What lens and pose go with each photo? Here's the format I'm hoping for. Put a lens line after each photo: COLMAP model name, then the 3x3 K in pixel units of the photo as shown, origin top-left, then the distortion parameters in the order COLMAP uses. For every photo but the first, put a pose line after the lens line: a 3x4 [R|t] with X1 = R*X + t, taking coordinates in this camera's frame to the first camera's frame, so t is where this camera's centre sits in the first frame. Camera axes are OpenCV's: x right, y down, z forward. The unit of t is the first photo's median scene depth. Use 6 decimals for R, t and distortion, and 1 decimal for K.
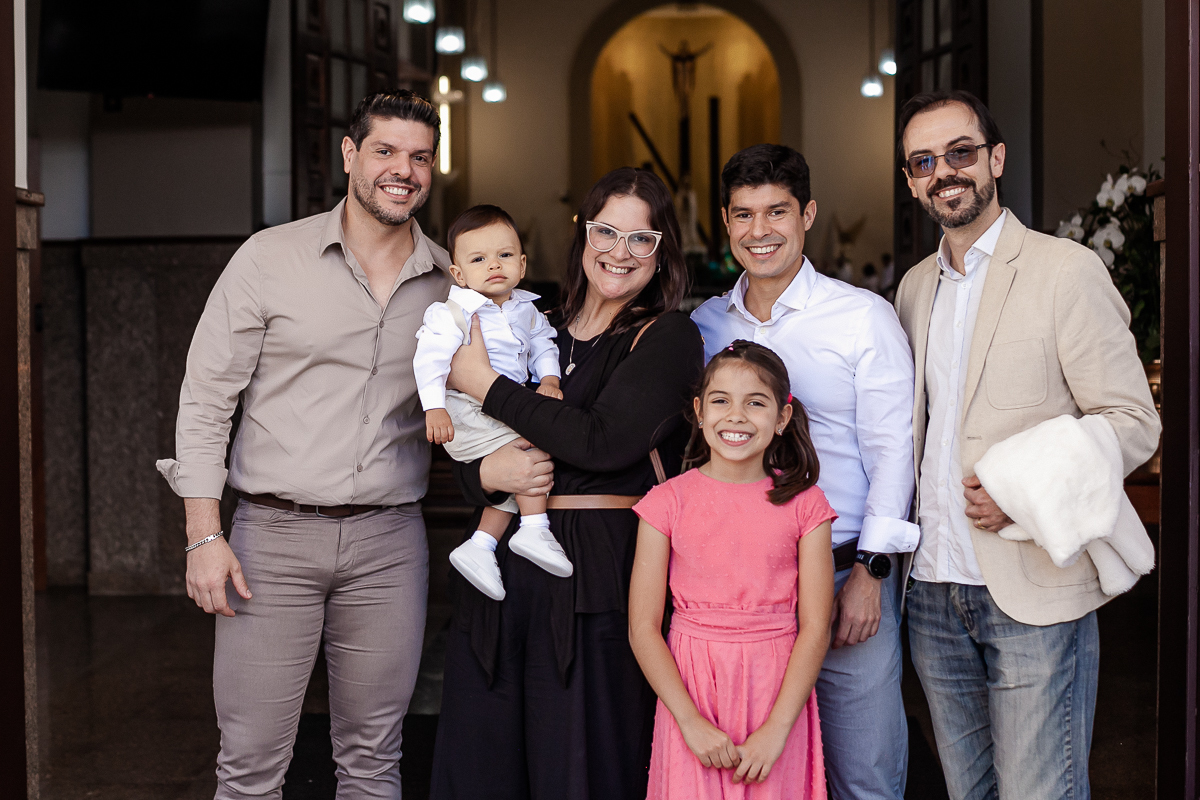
lens RADIAL K [[3482.1, 0, 479.8], [0, 3482.1, 525.4], [0, 0, 1]] dist [-0.166244, 0.596378]
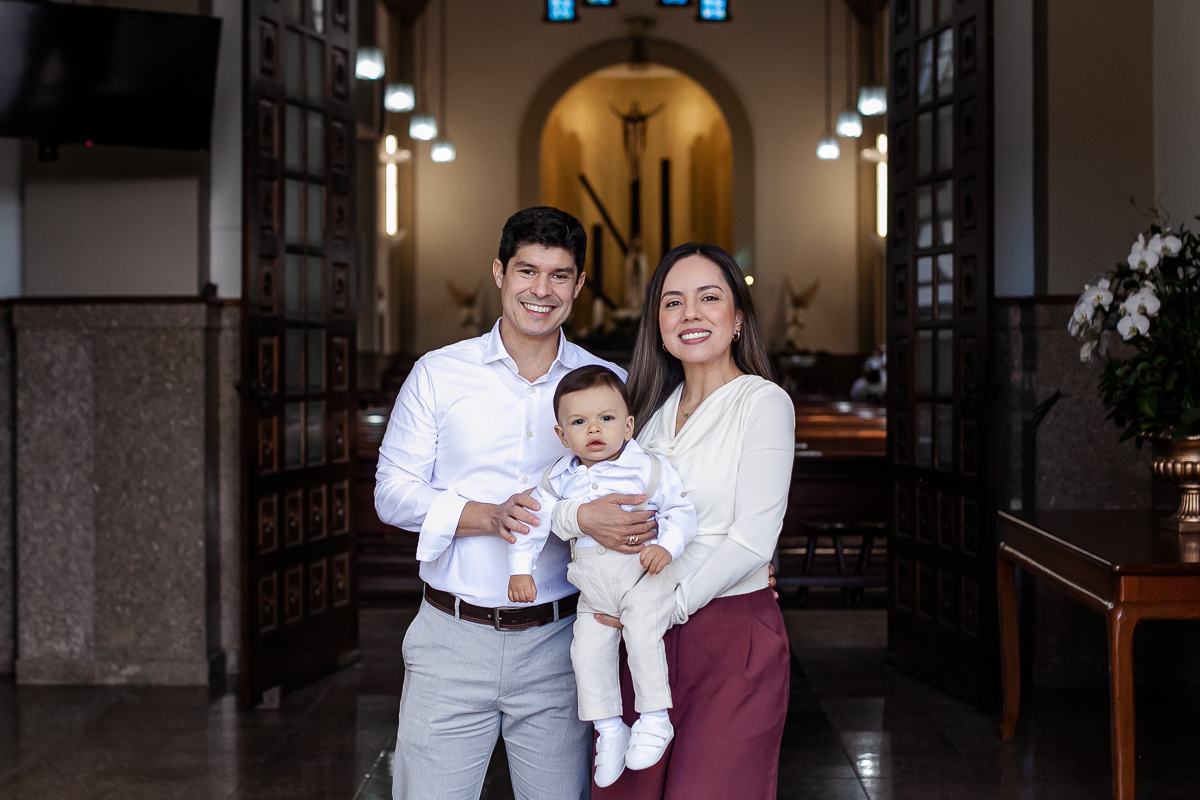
lens RADIAL K [[3366.2, 0, 599.9], [0, 3366.2, 398.1], [0, 0, 1]] dist [-0.120804, 0.249920]
pose [[0.998375, 0.005238, 0.056751, -0.009266], [-0.002179, 0.998548, -0.053821, -0.008203], [-0.056951, 0.053610, 0.996937, 0.103033]]
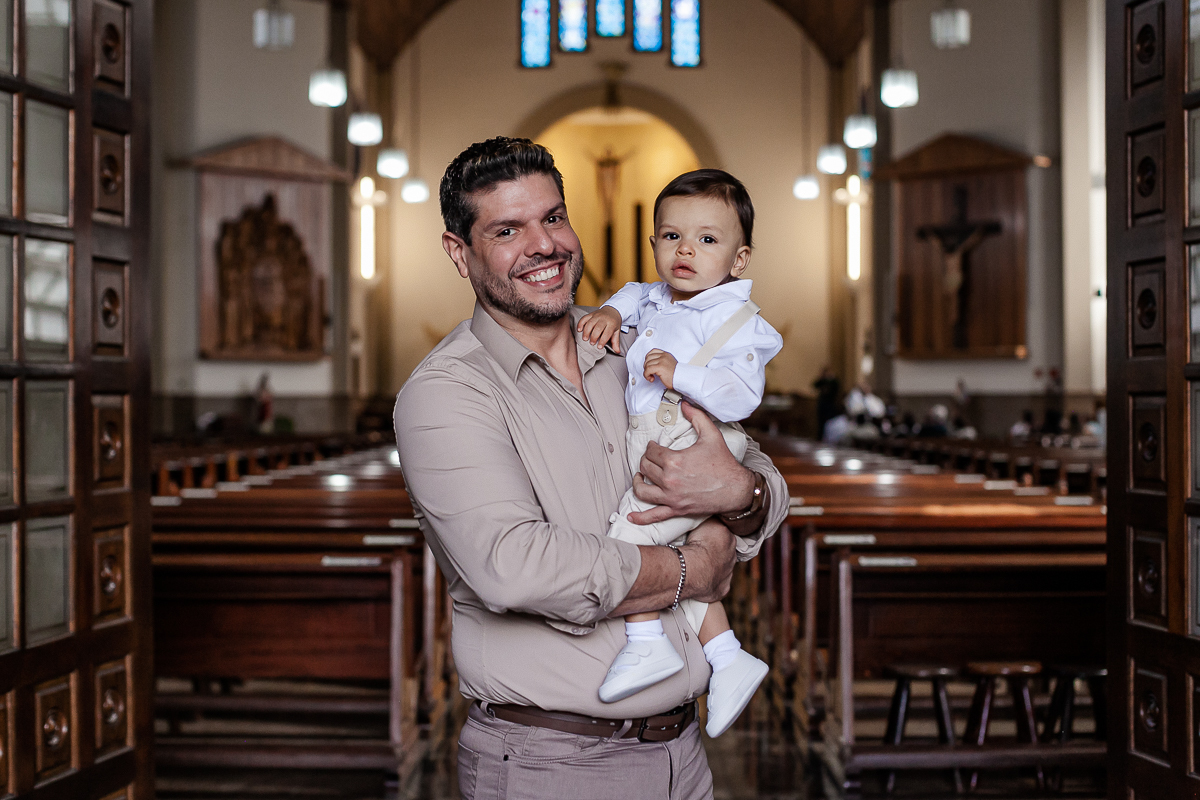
lens RADIAL K [[2248.4, 0, 599.6], [0, 2248.4, 399.2], [0, 0, 1]] dist [-0.004825, 0.007503]
pose [[0.997498, 0.004125, 0.070579, 0.020373], [0.000108, 0.998206, -0.059866, -0.053191], [-0.070699, 0.059723, 0.995708, 0.682040]]
